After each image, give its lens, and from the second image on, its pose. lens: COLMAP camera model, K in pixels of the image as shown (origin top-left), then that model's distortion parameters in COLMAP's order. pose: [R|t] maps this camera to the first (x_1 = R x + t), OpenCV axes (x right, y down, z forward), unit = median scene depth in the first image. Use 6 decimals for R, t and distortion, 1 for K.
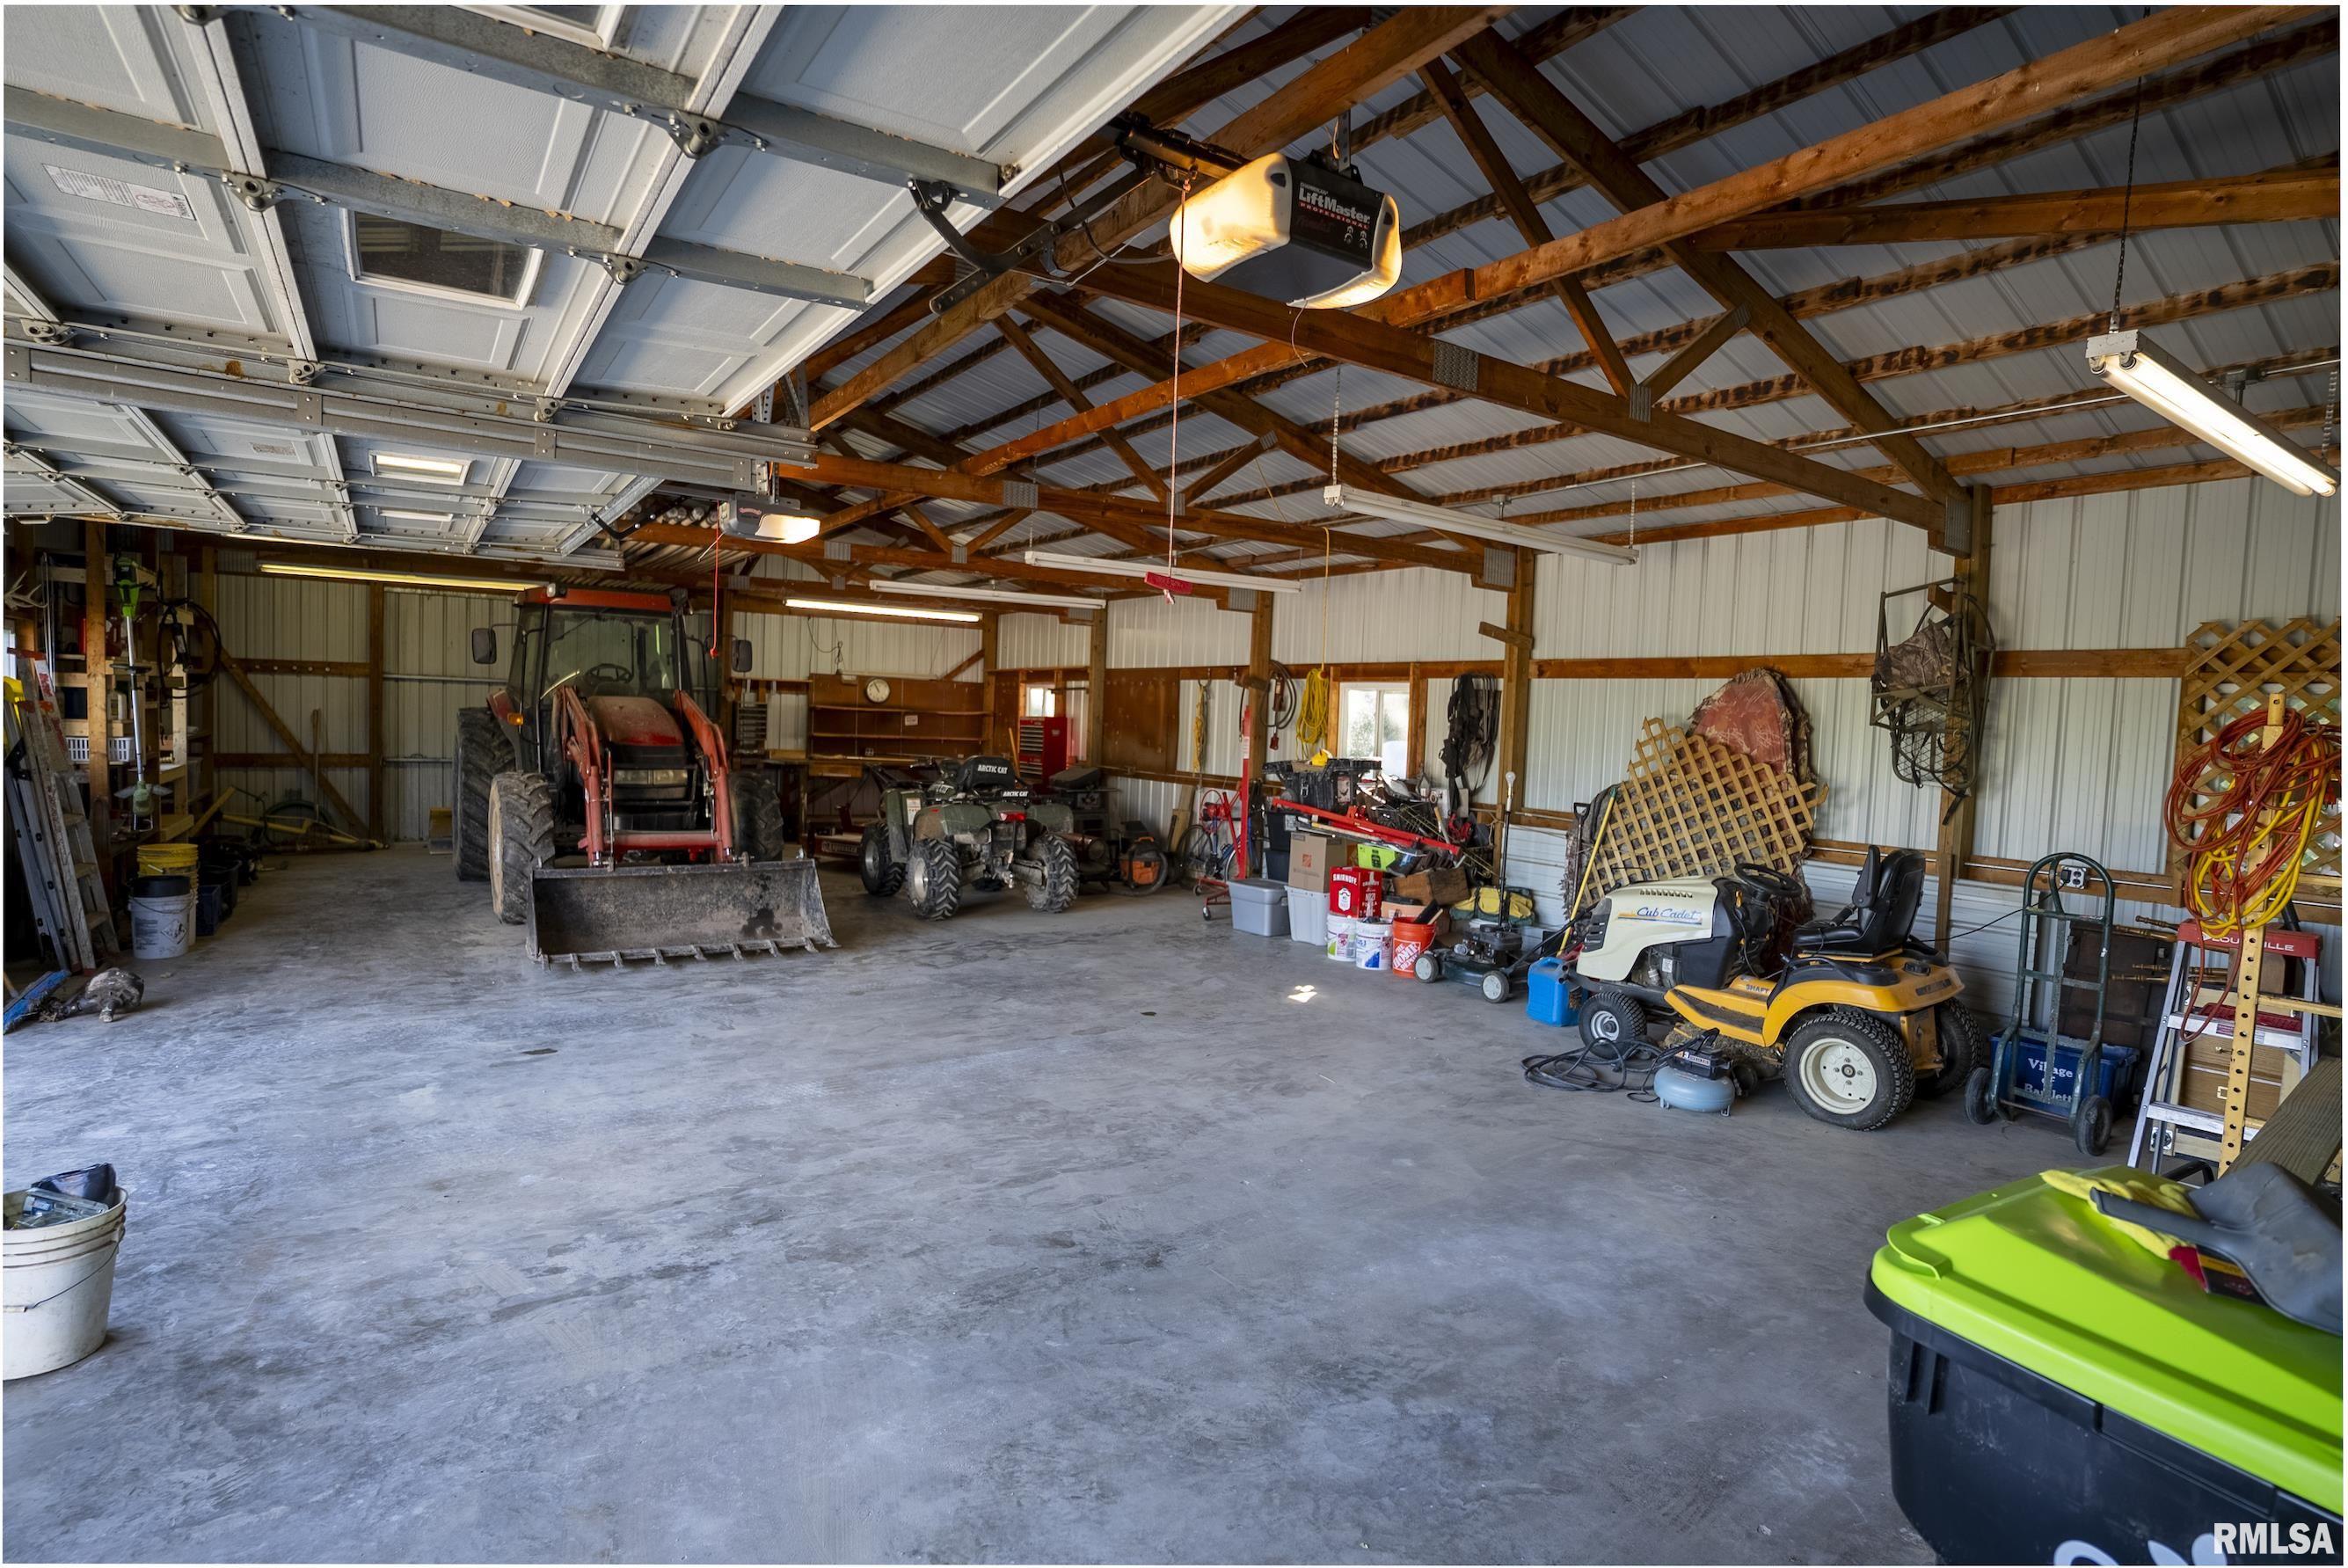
lens RADIAL K [[1154.6, 0, 1175.2], [0, 1154.6, 774.7], [0, 0, 1]] dist [-0.077544, 0.035254]
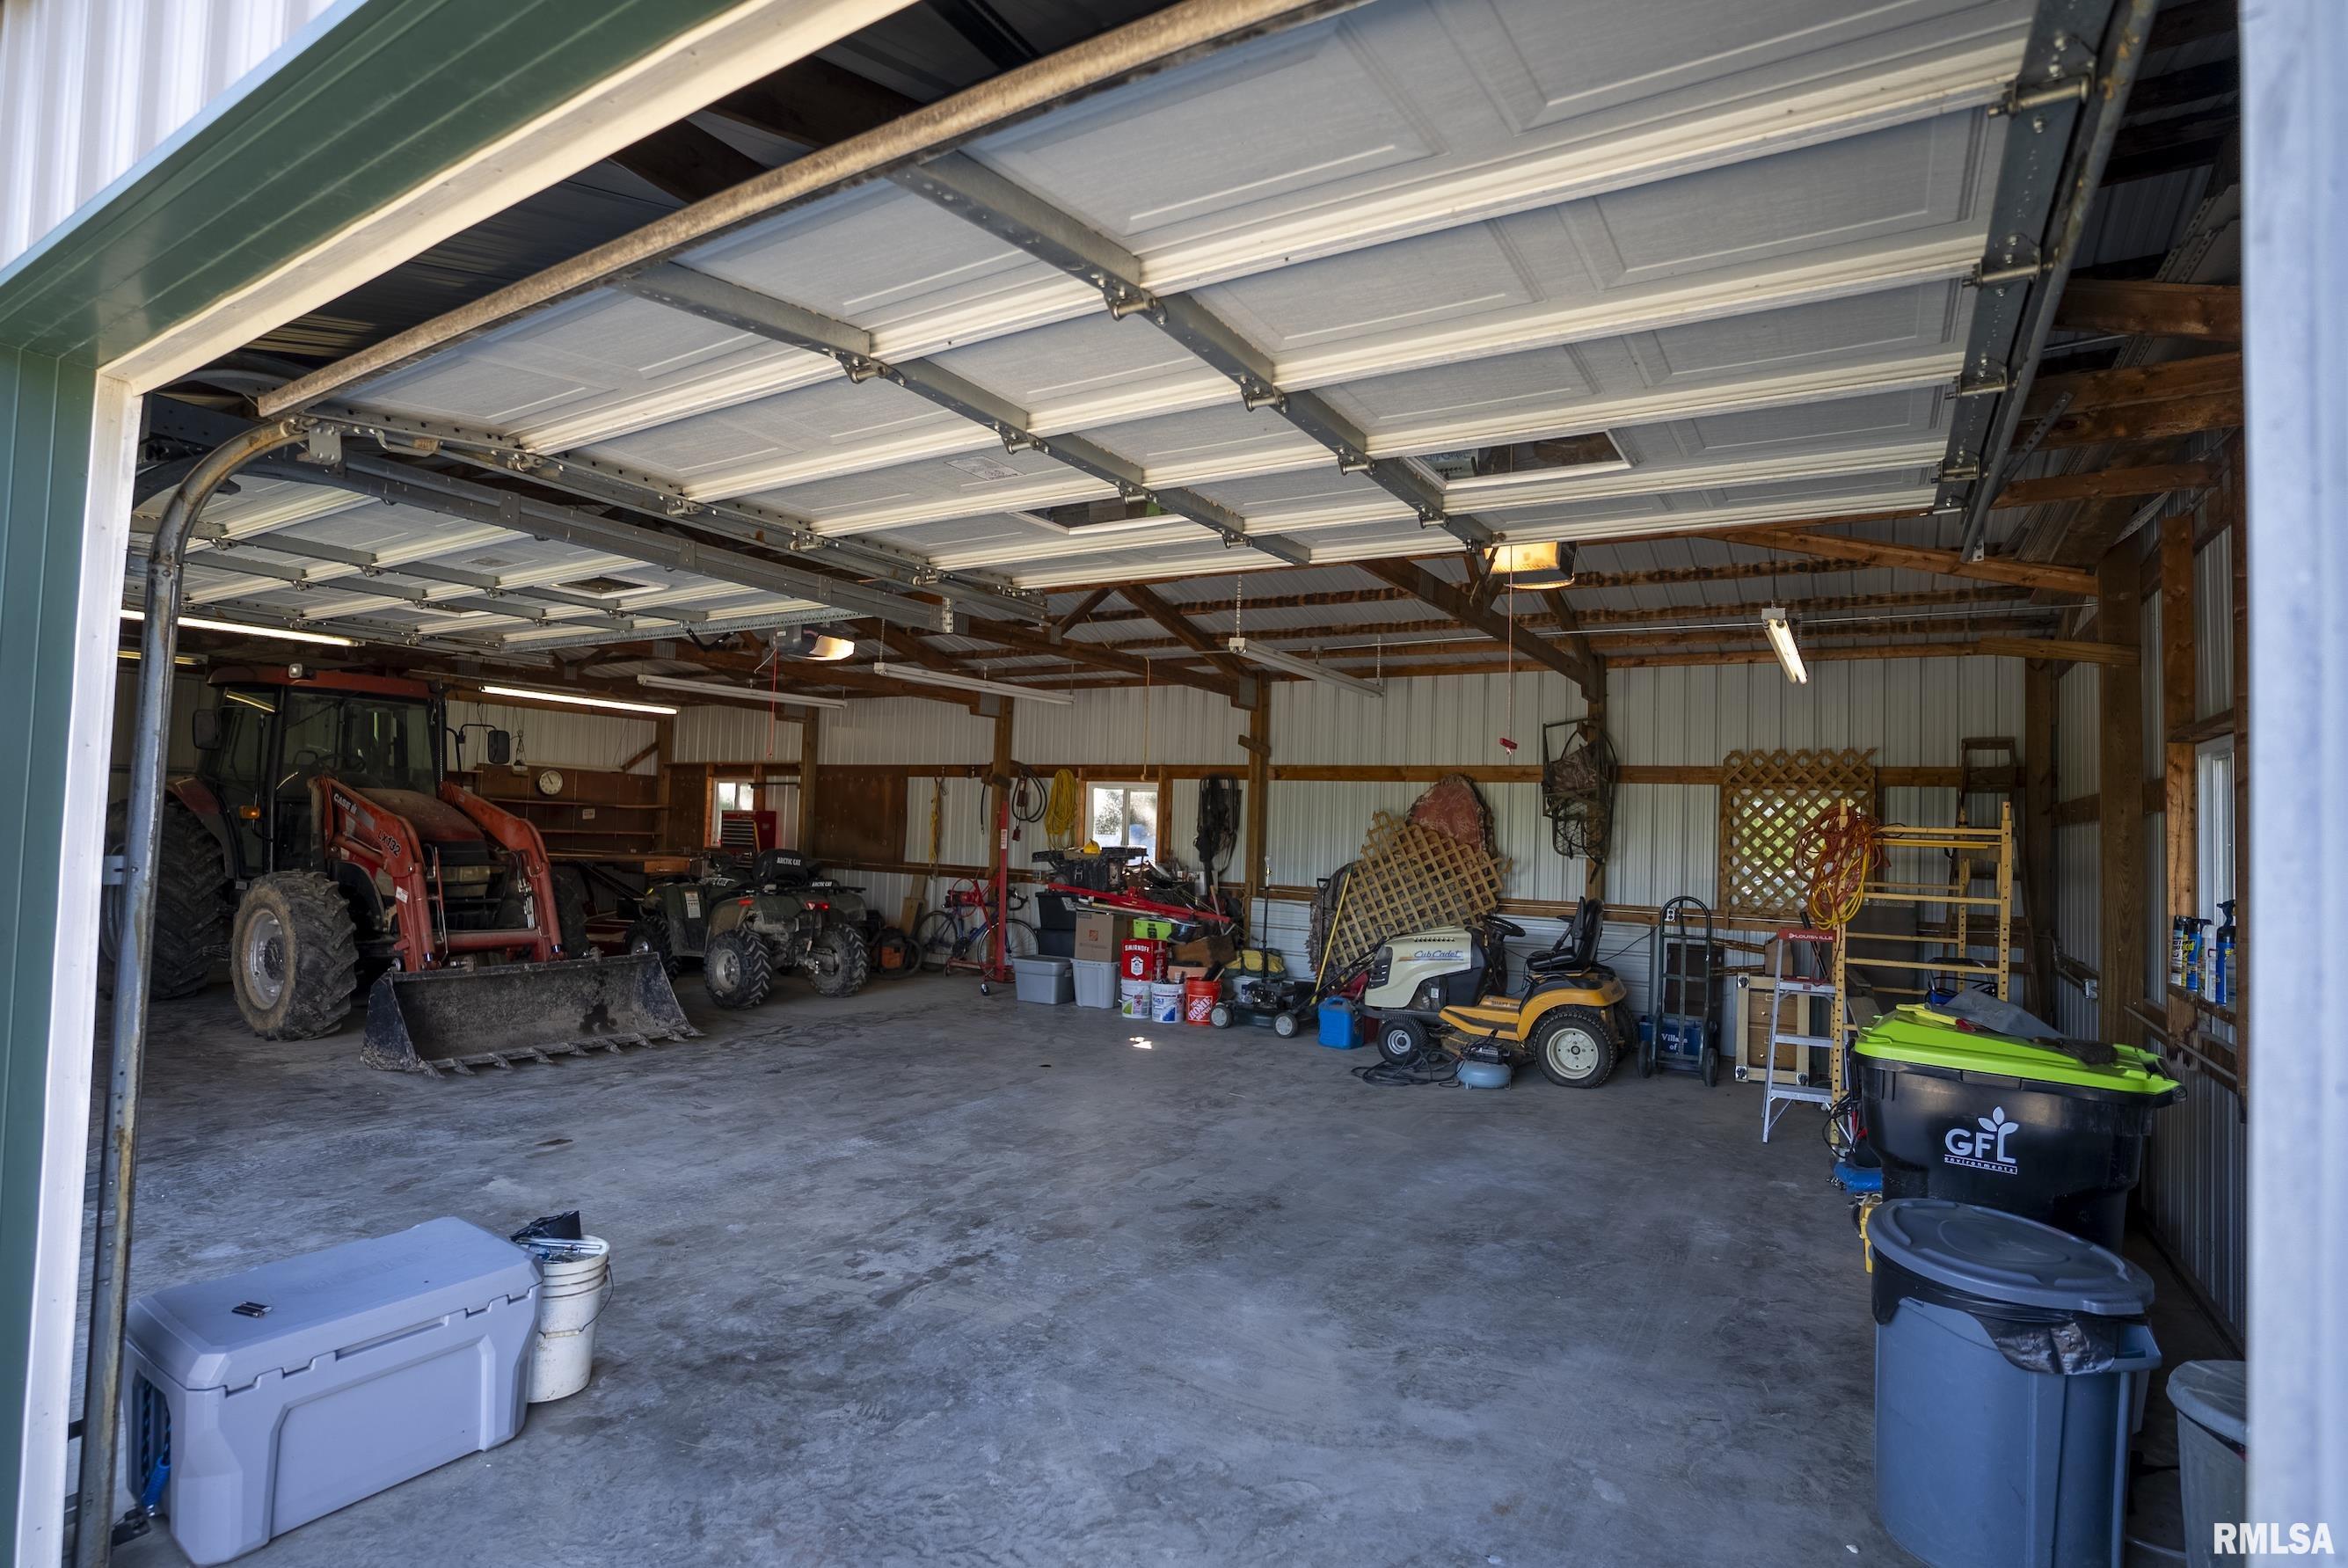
lens RADIAL K [[1154.6, 0, 1175.2], [0, 1154.6, 774.7], [0, 0, 1]] dist [-0.077544, 0.035254]
pose [[0.914366, 0.011657, 0.404720, -0.357972], [0.020875, 0.996899, -0.075875, 0.003880], [-0.404349, 0.077825, 0.911287, -0.131185]]
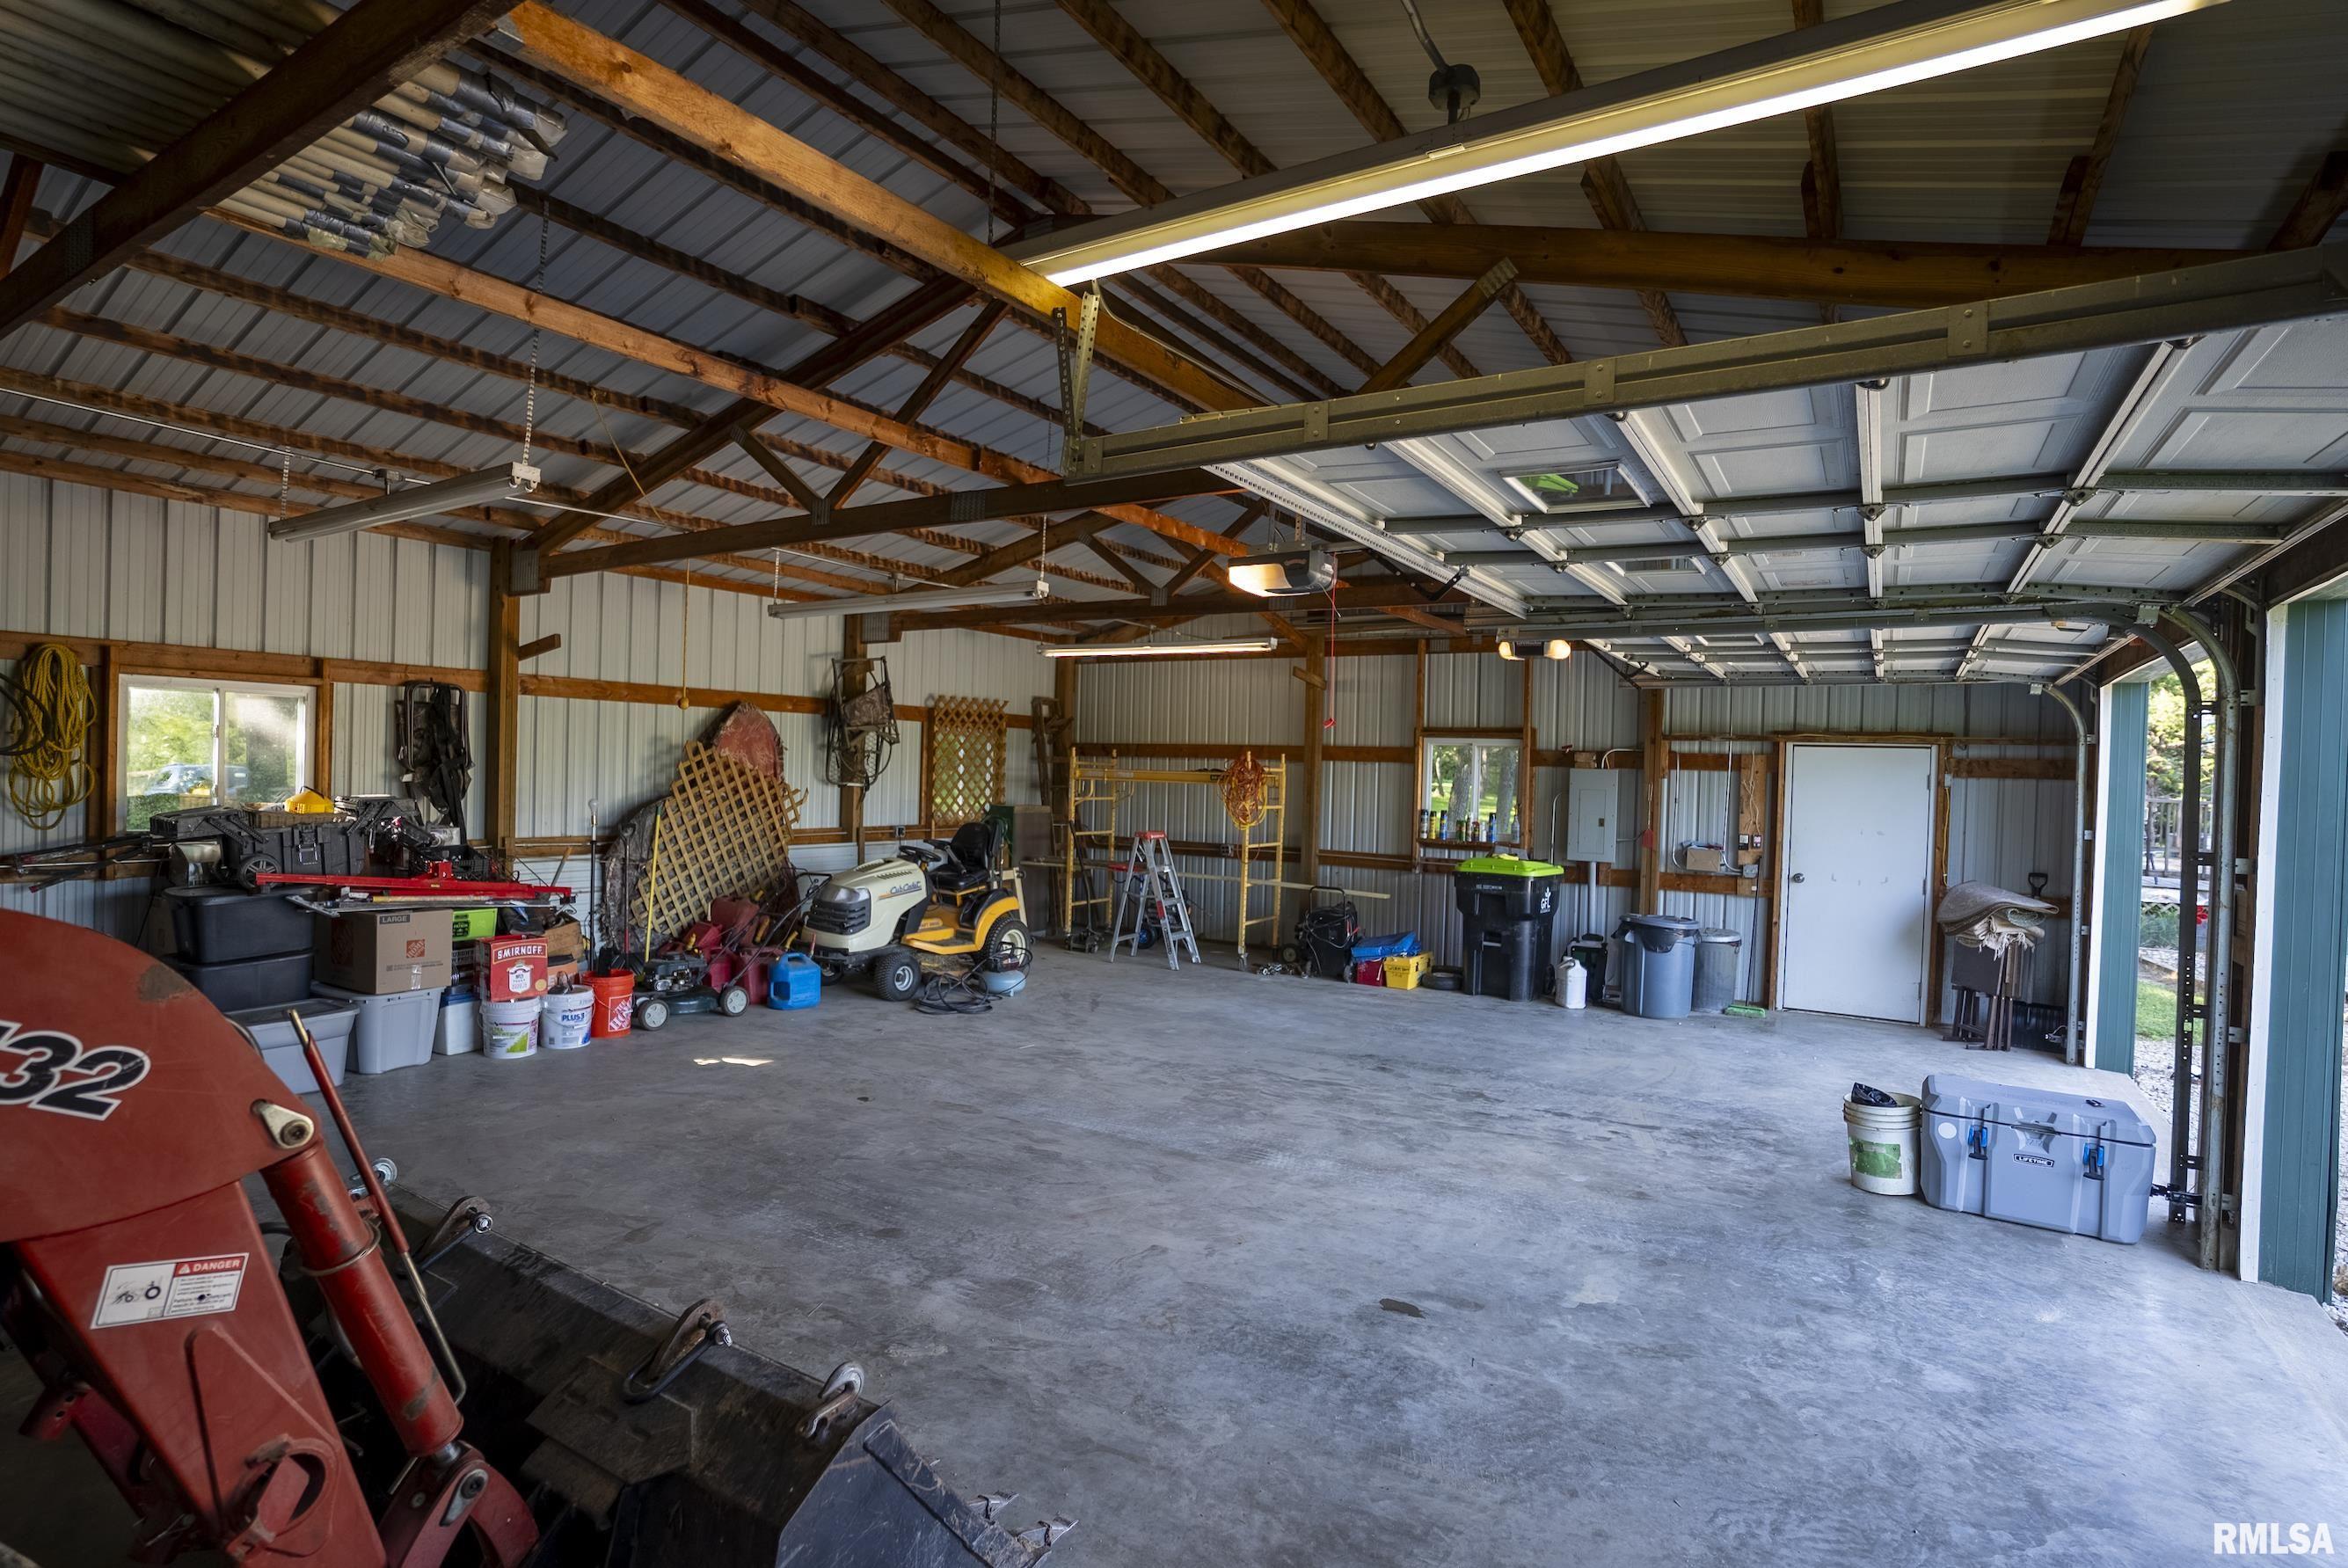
lens RADIAL K [[1154.6, 0, 1175.2], [0, 1154.6, 774.7], [0, 0, 1]] dist [-0.077544, 0.035254]
pose [[-0.390981, -0.052145, 0.918920, -0.852576], [0.001633, 0.998353, 0.057347, -0.084160], [-0.920397, 0.023922, -0.390252, 1.054100]]
